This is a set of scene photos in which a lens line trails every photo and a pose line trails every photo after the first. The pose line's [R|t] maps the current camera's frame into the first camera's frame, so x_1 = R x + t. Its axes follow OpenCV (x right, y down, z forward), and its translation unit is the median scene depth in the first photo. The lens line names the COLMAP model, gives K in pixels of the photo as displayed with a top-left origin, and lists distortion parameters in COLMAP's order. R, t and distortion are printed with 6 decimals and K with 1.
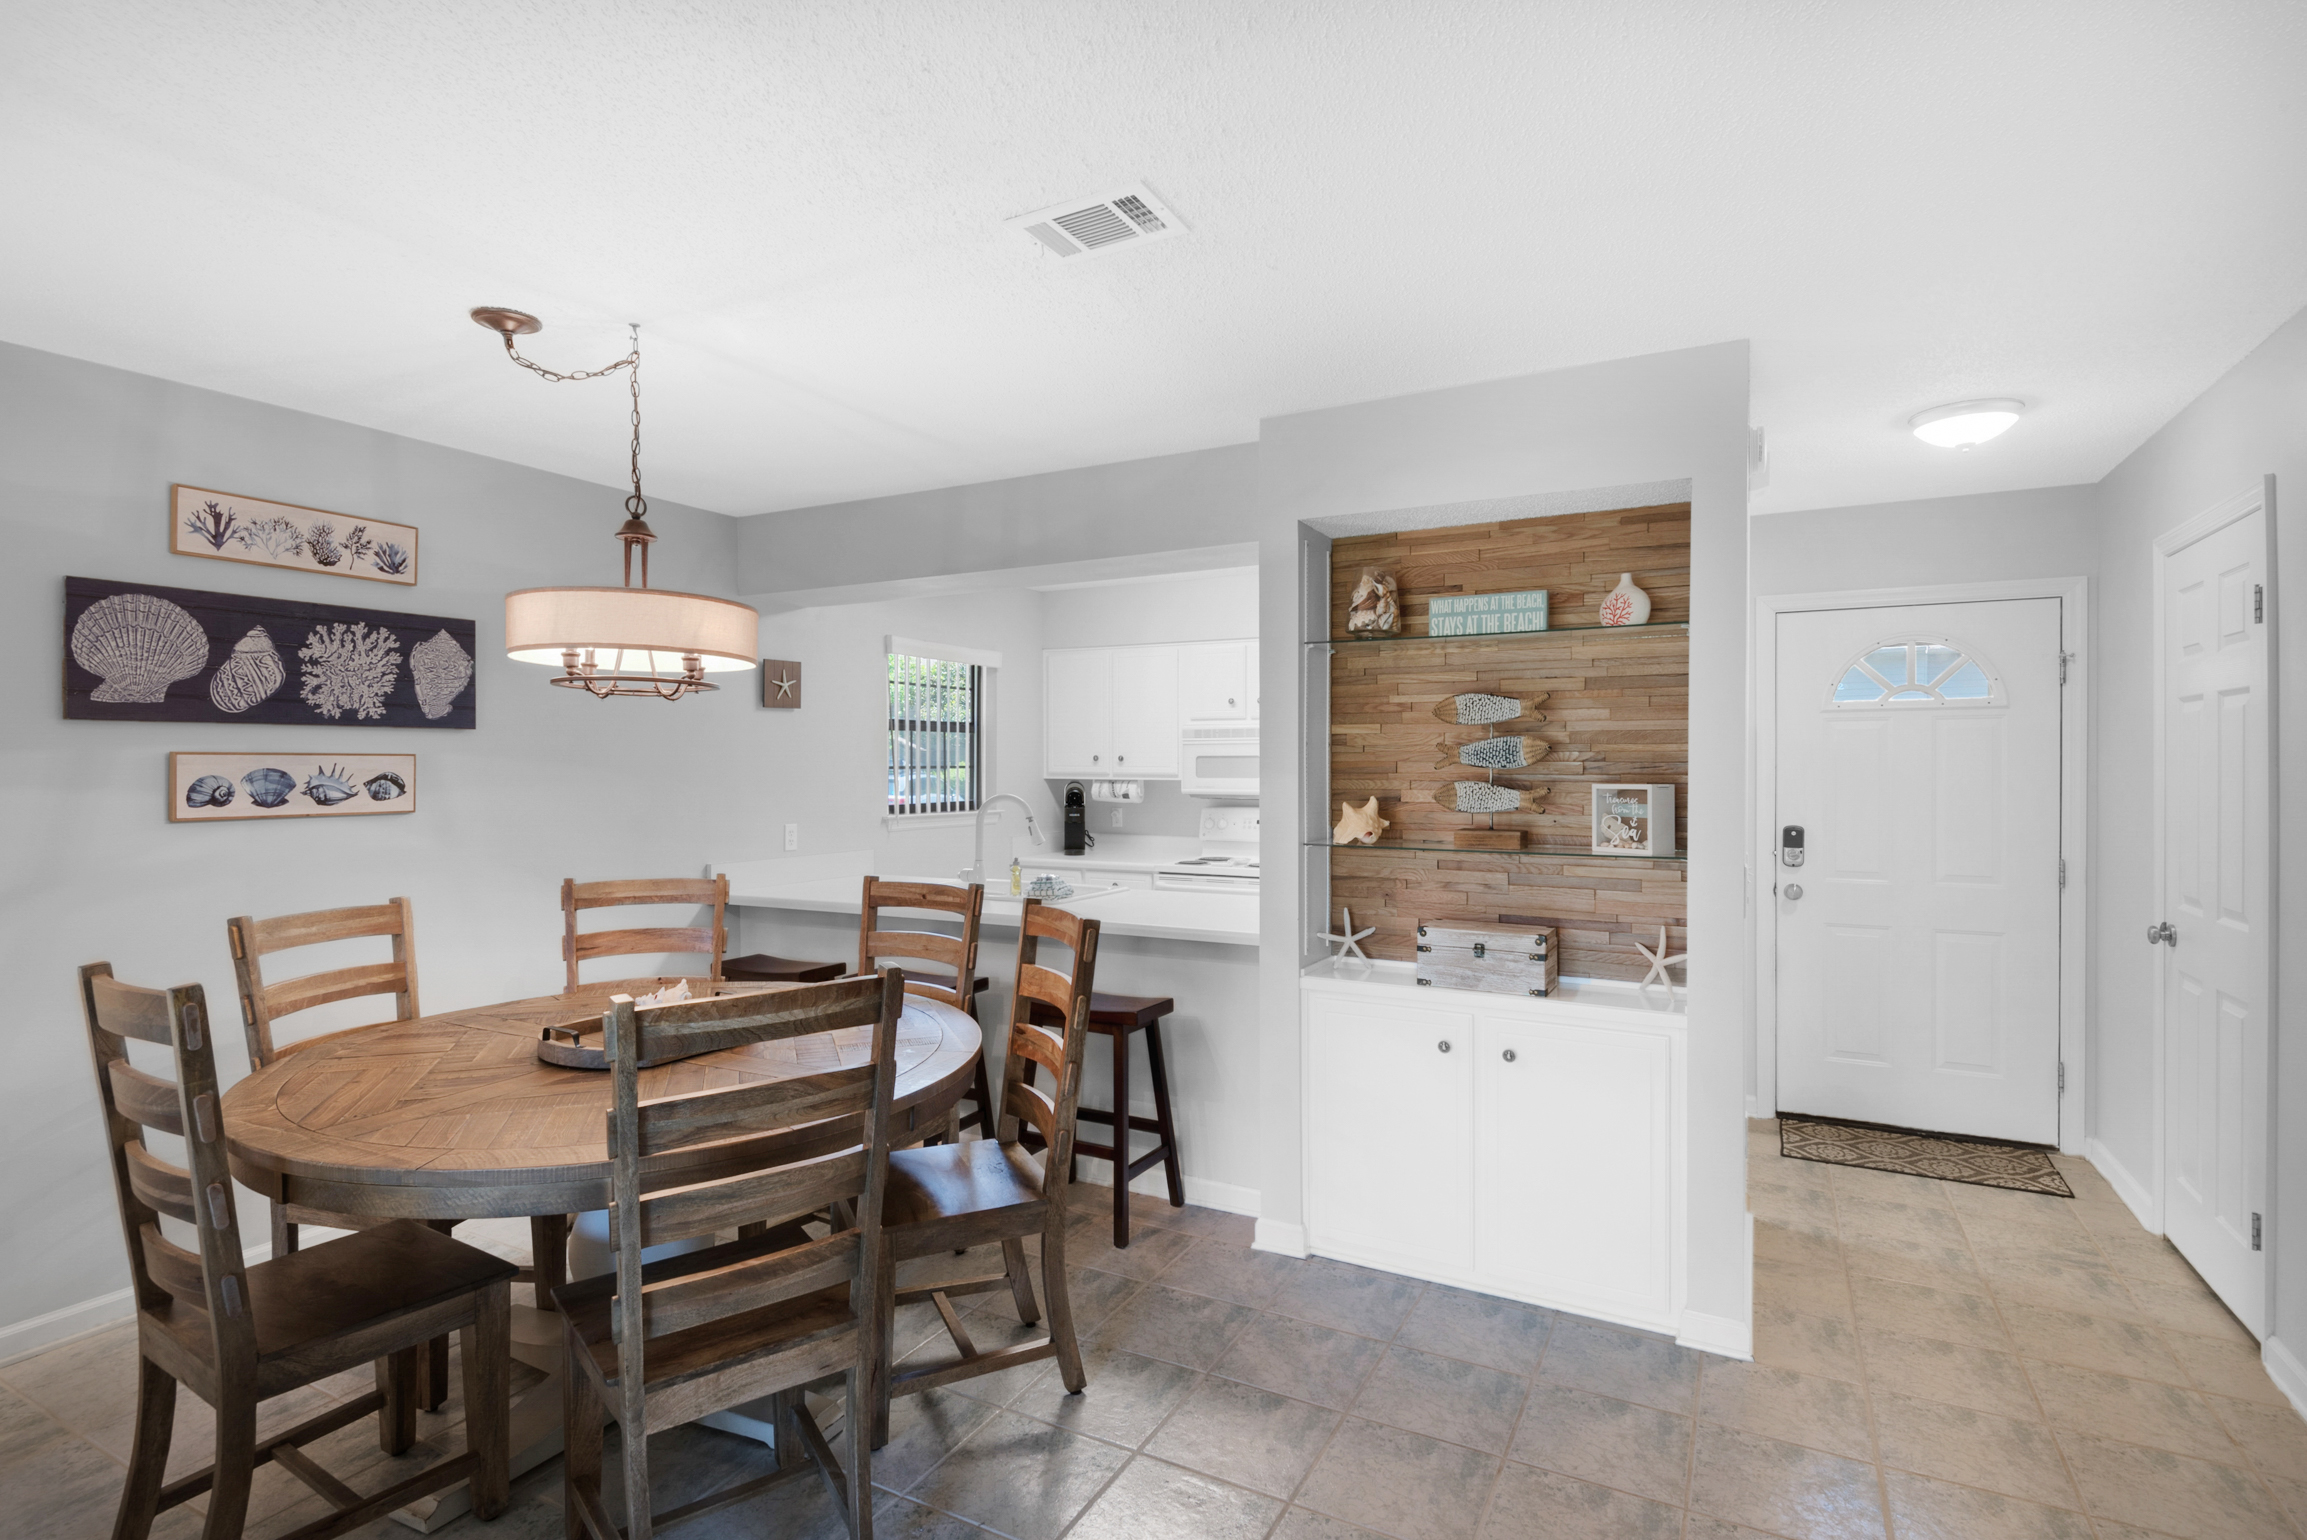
lens RADIAL K [[1112.3, 0, 1153.5], [0, 1112.3, 770.0], [0, 0, 1]] dist [0.002520, 0.000257]
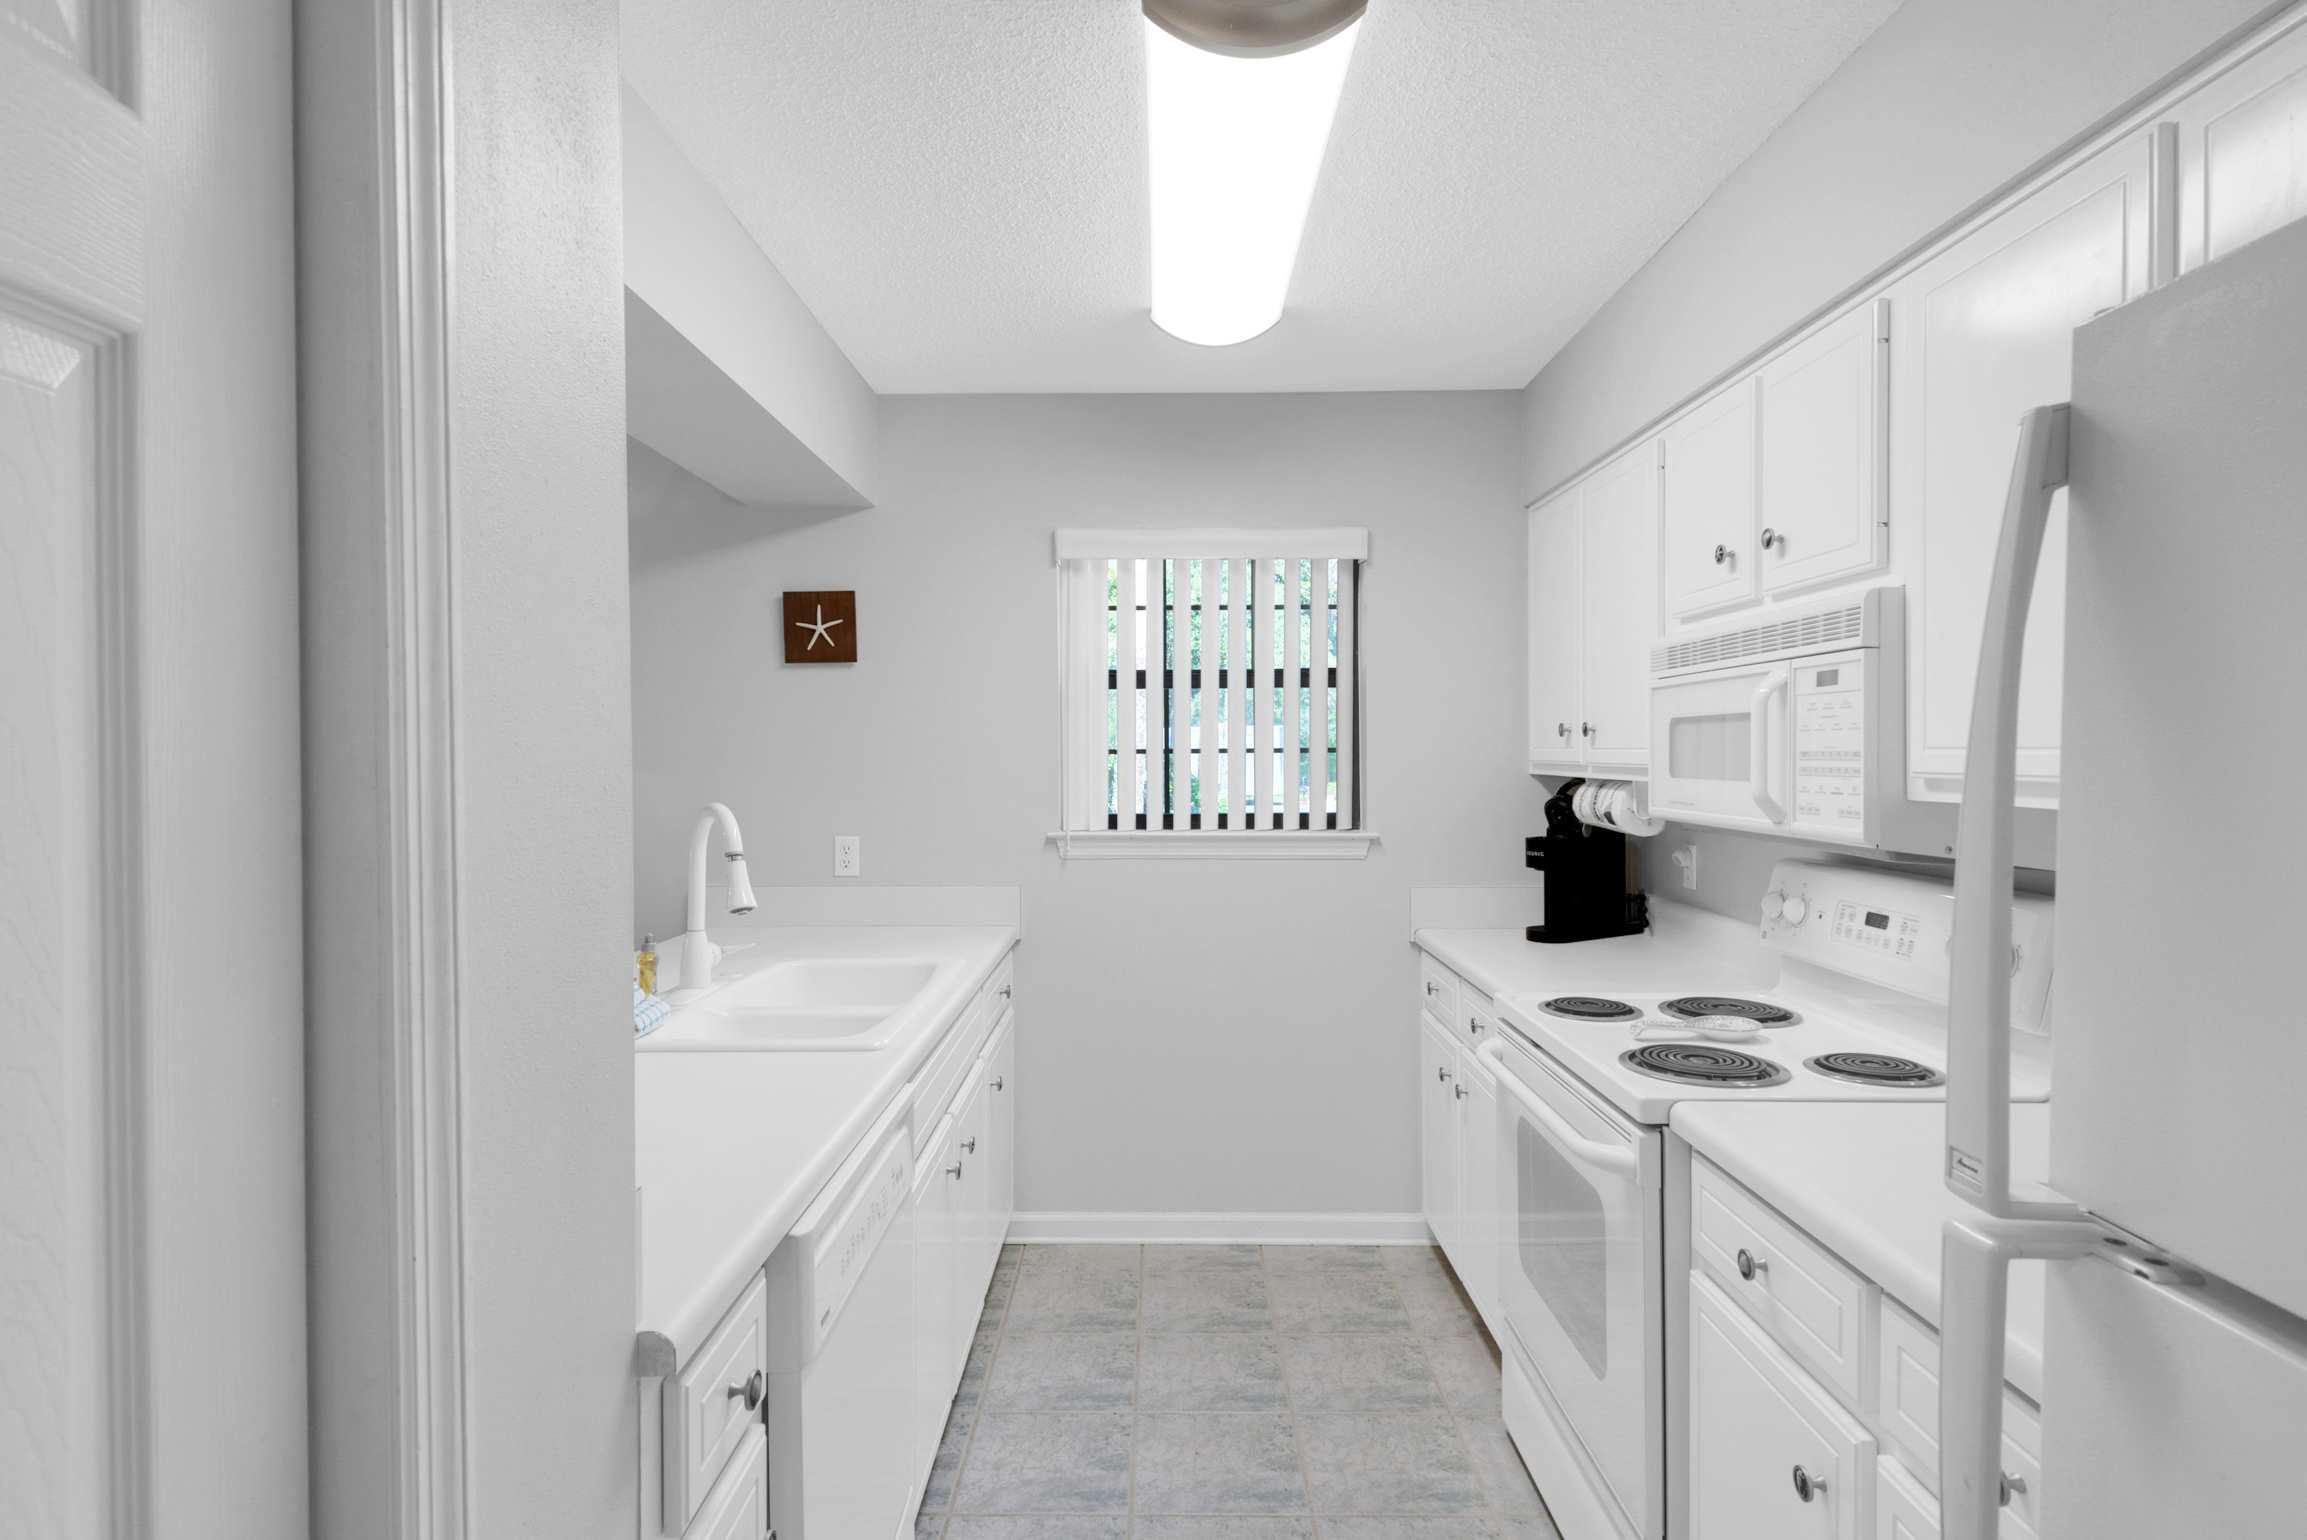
lens RADIAL K [[1112.3, 0, 1153.5], [0, 1112.3, 770.0], [0, 0, 1]] dist [0.002520, 0.000257]
pose [[0.474519, 0.008725, -0.880202, 0.492269], [-0.000734, 0.999954, 0.009516, 0.003202], [0.880245, -0.003869, 0.474504, 1.196014]]
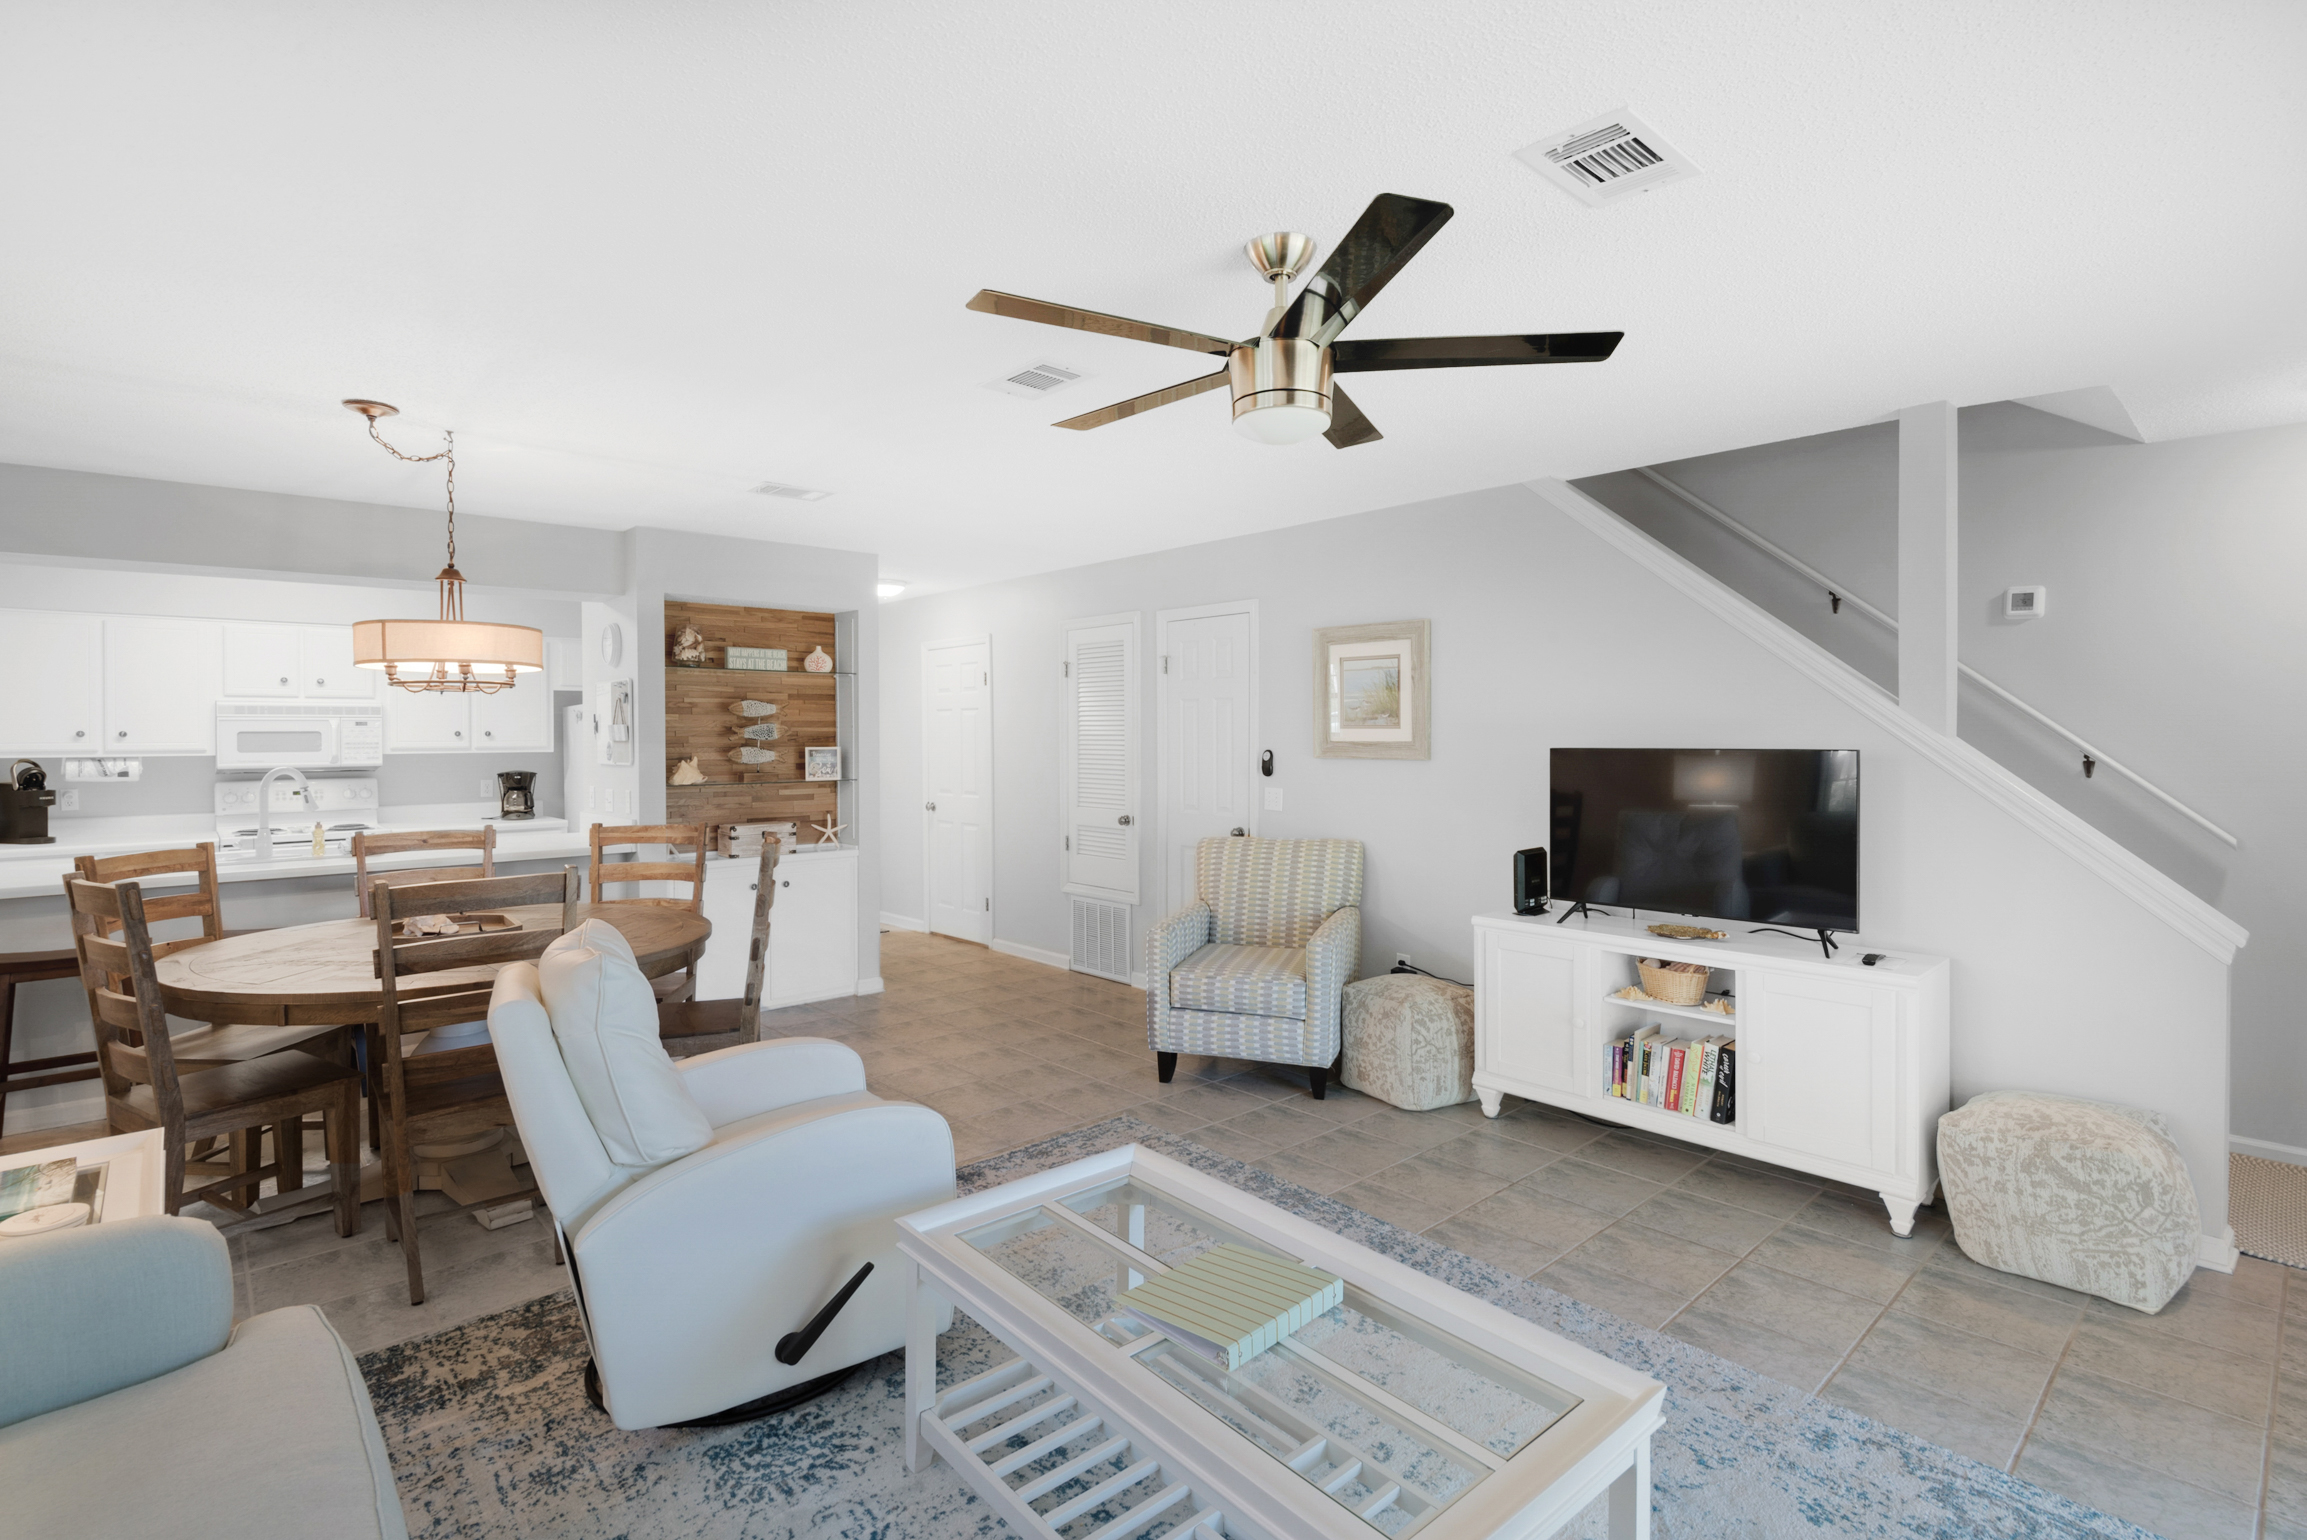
lens RADIAL K [[1052.4, 0, 1148.9], [0, 1052.4, 741.9], [0, 0, 1]] dist [0.000225, 0.000014]
pose [[0.339328, -0.007064, 0.940642, -1.107508], [0.008507, 0.999954, 0.004440, -0.000835], [-0.940630, 0.006495, 0.339372, -0.225863]]
